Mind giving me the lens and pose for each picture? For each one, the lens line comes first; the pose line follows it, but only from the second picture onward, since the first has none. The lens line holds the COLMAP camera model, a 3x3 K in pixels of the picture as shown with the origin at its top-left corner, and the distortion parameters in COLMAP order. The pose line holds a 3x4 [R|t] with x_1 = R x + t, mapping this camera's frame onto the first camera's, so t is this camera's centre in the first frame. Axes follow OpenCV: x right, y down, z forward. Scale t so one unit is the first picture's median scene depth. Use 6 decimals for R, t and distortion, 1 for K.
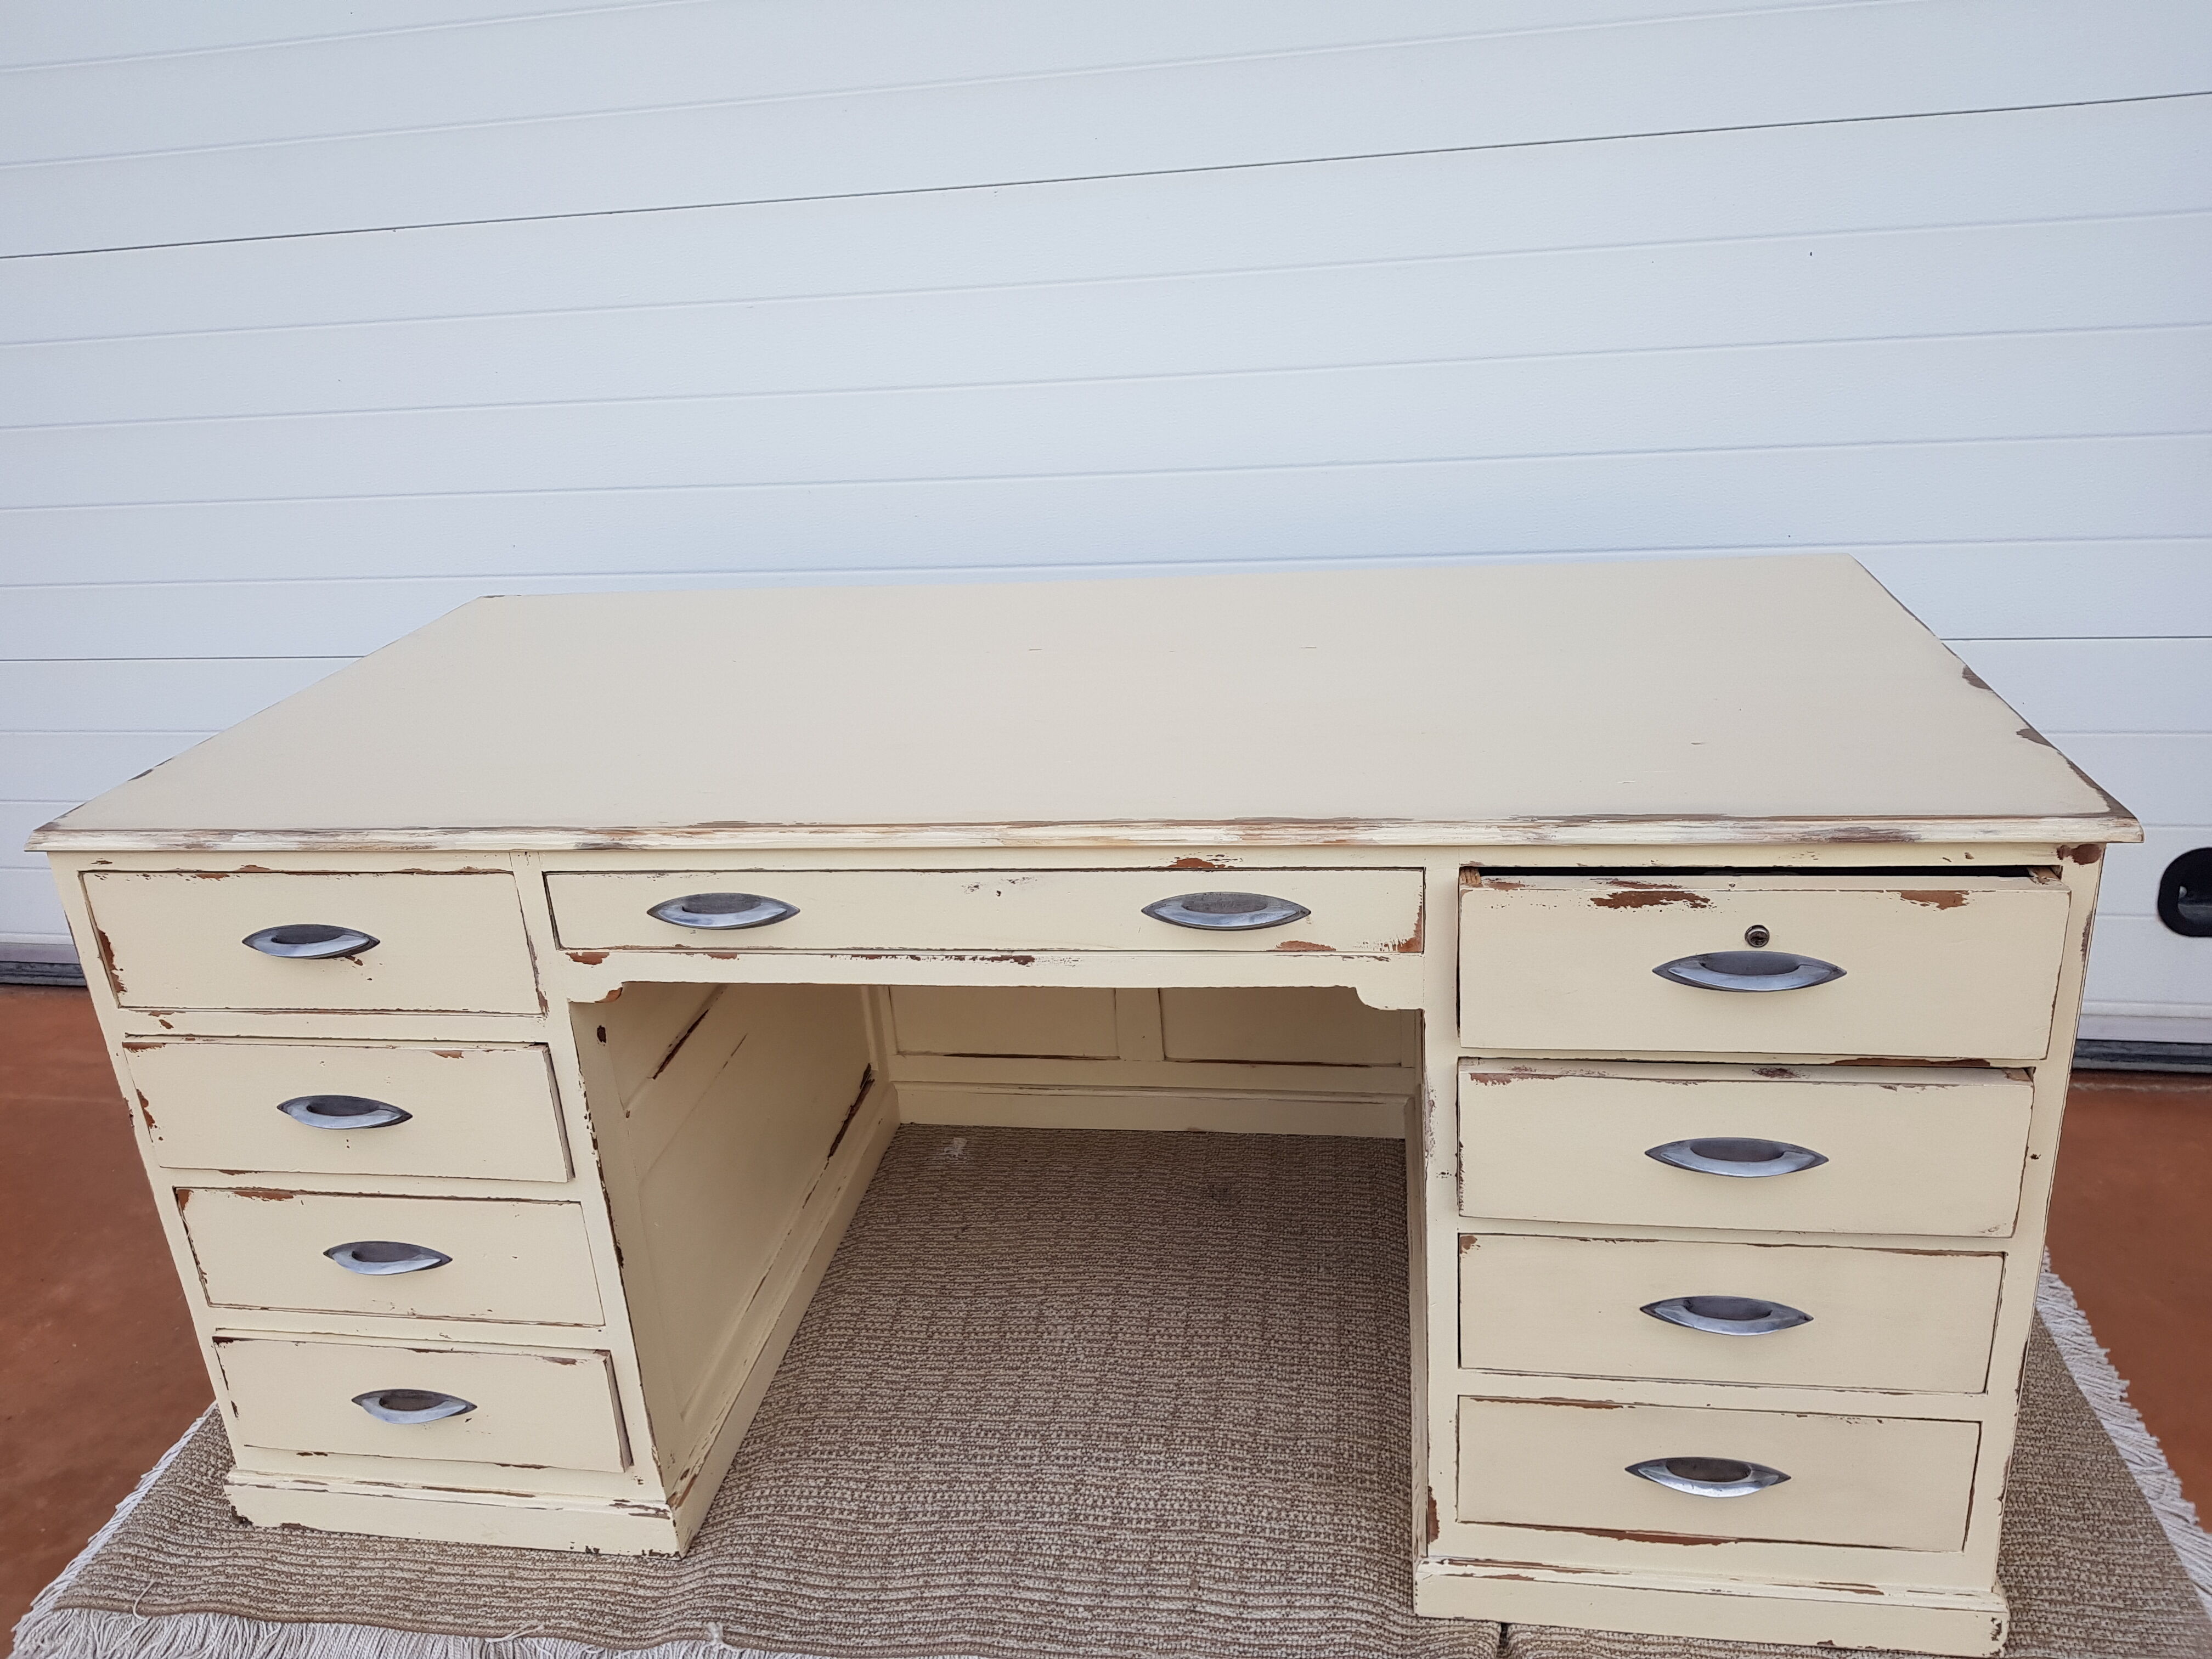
lens RADIAL K [[1722.7, 0, 1089.5], [0, 1722.7, 814.5], [0, 0, 1]] dist [0.043307, -0.082356]
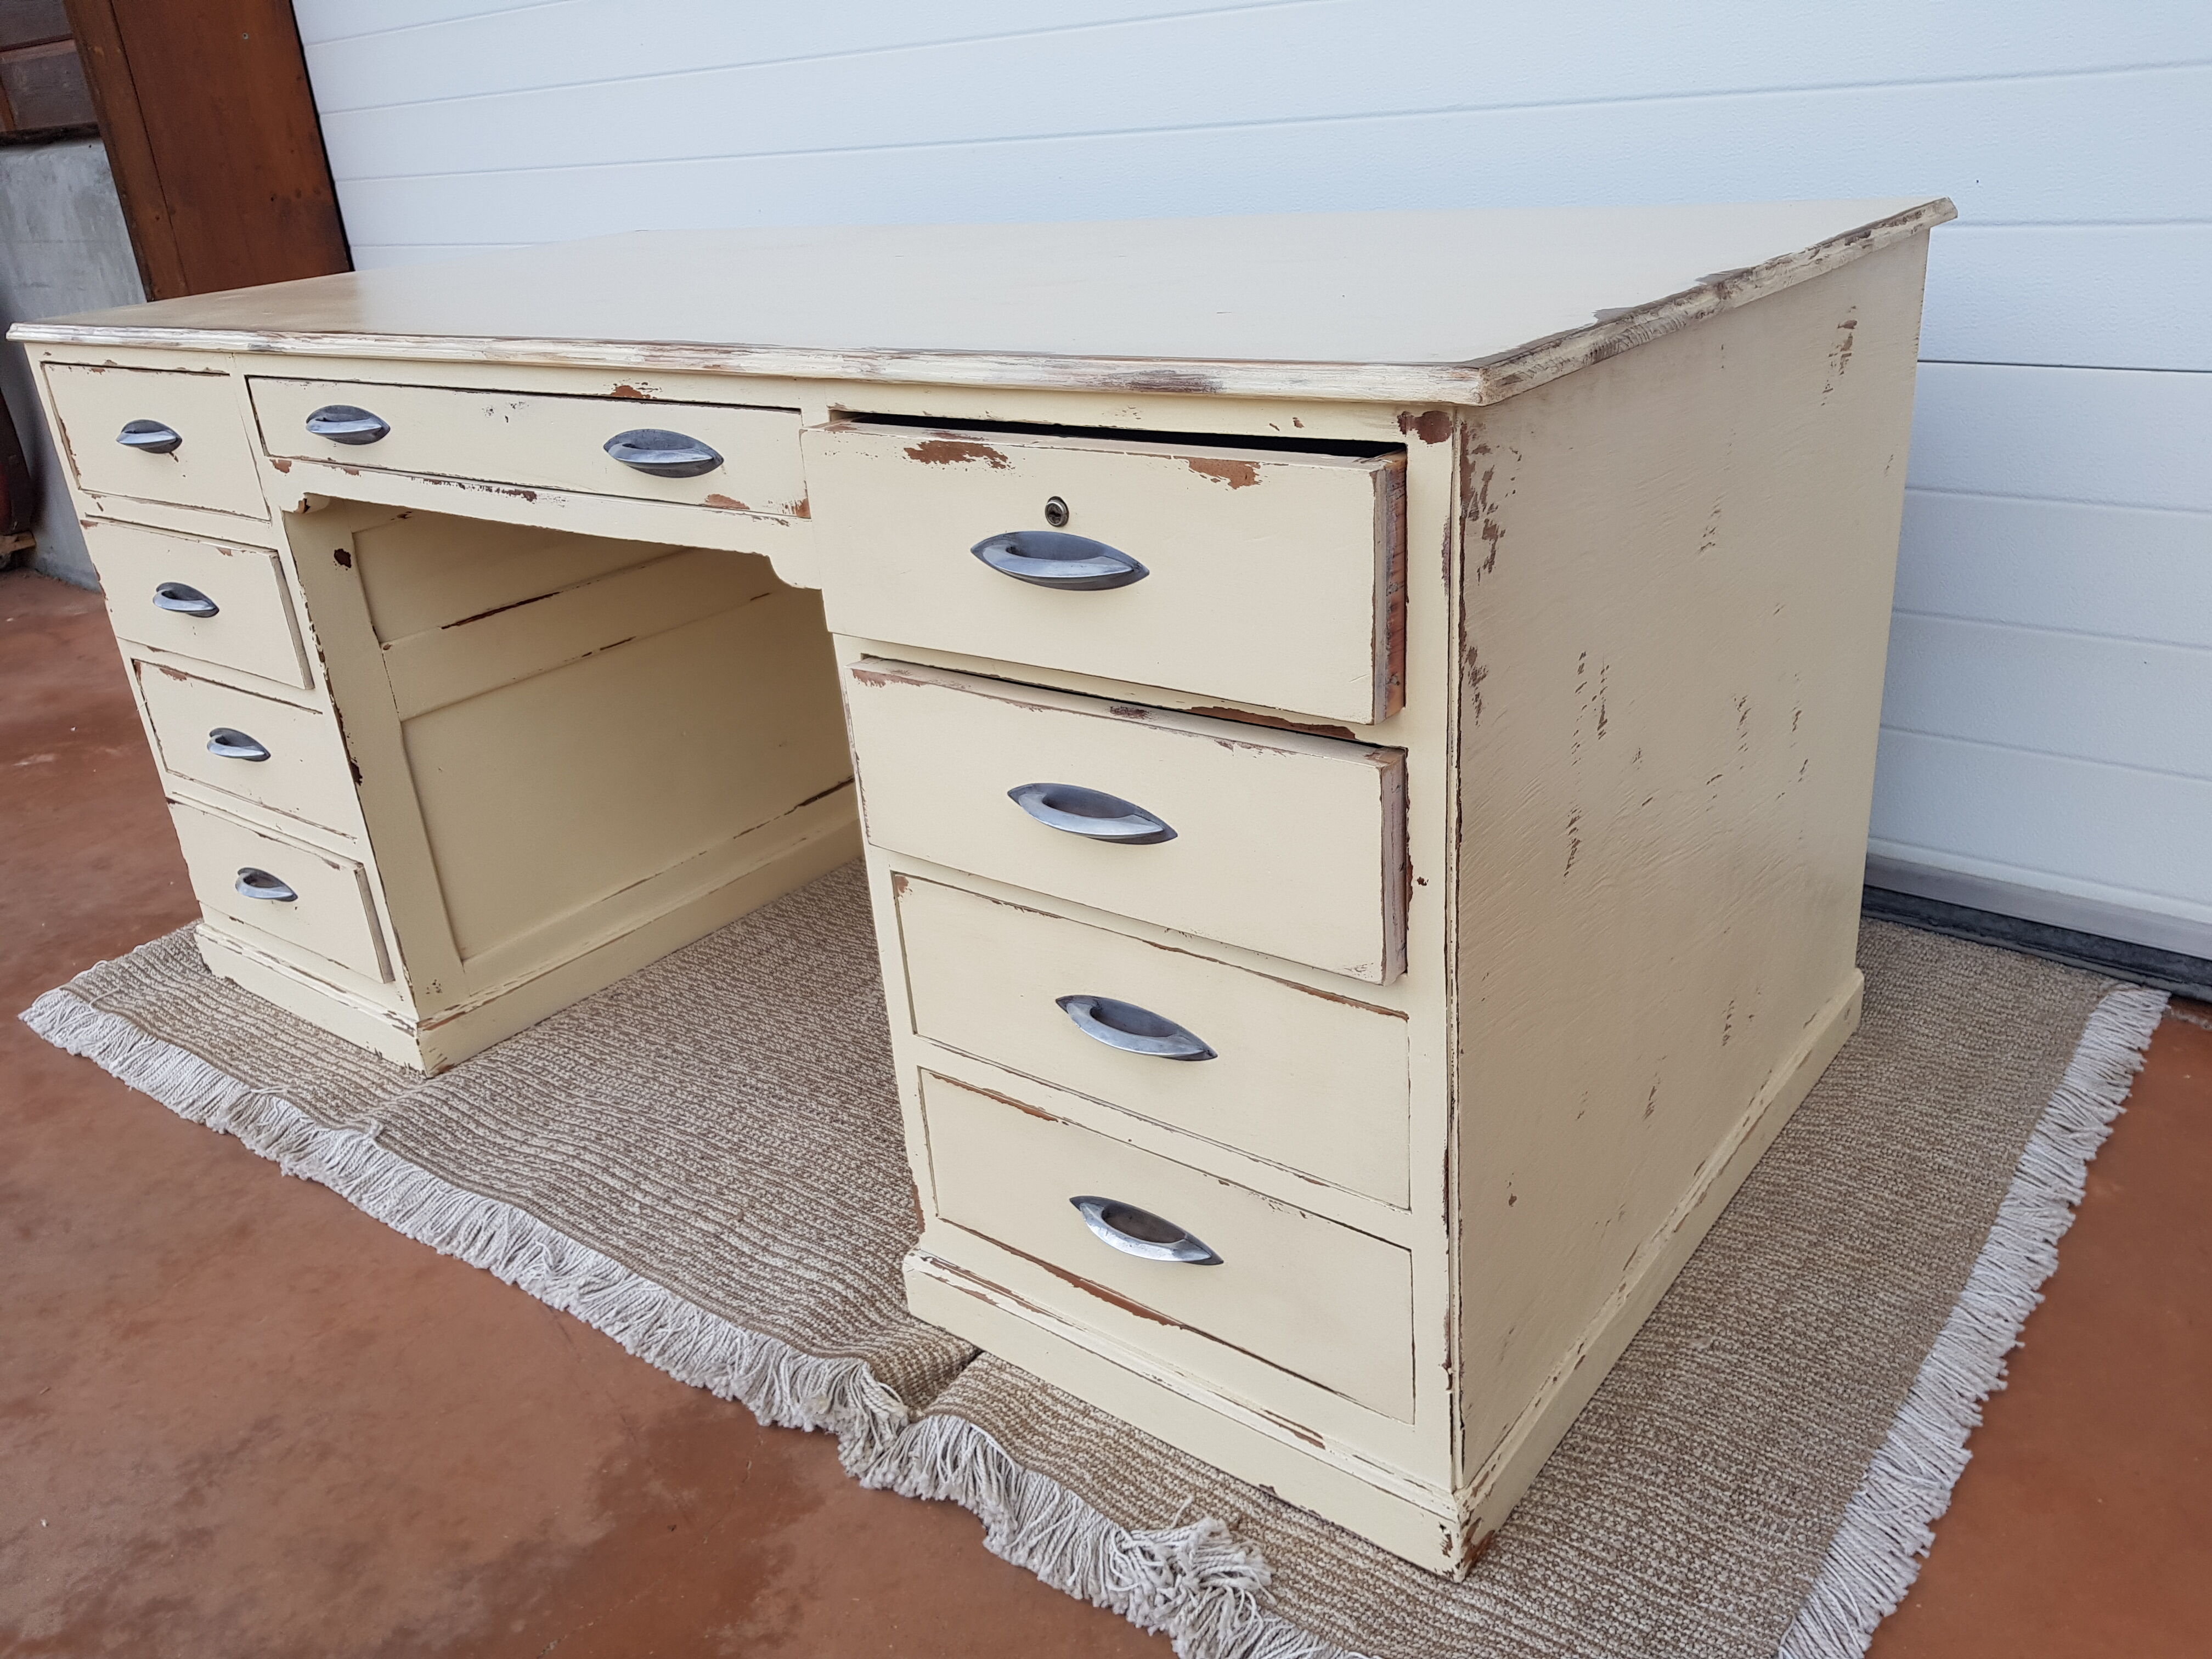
lens RADIAL K [[1722.7, 0, 1110.1], [0, 1722.7, 808.6], [0, 0, 1]] dist [0.043307, -0.082356]
pose [[0.882417, 0.182686, -0.433550, 0.693214], [-0.149863, 0.982674, 0.109051, 0.102365], [0.445961, -0.031256, 0.894507, 0.281123]]
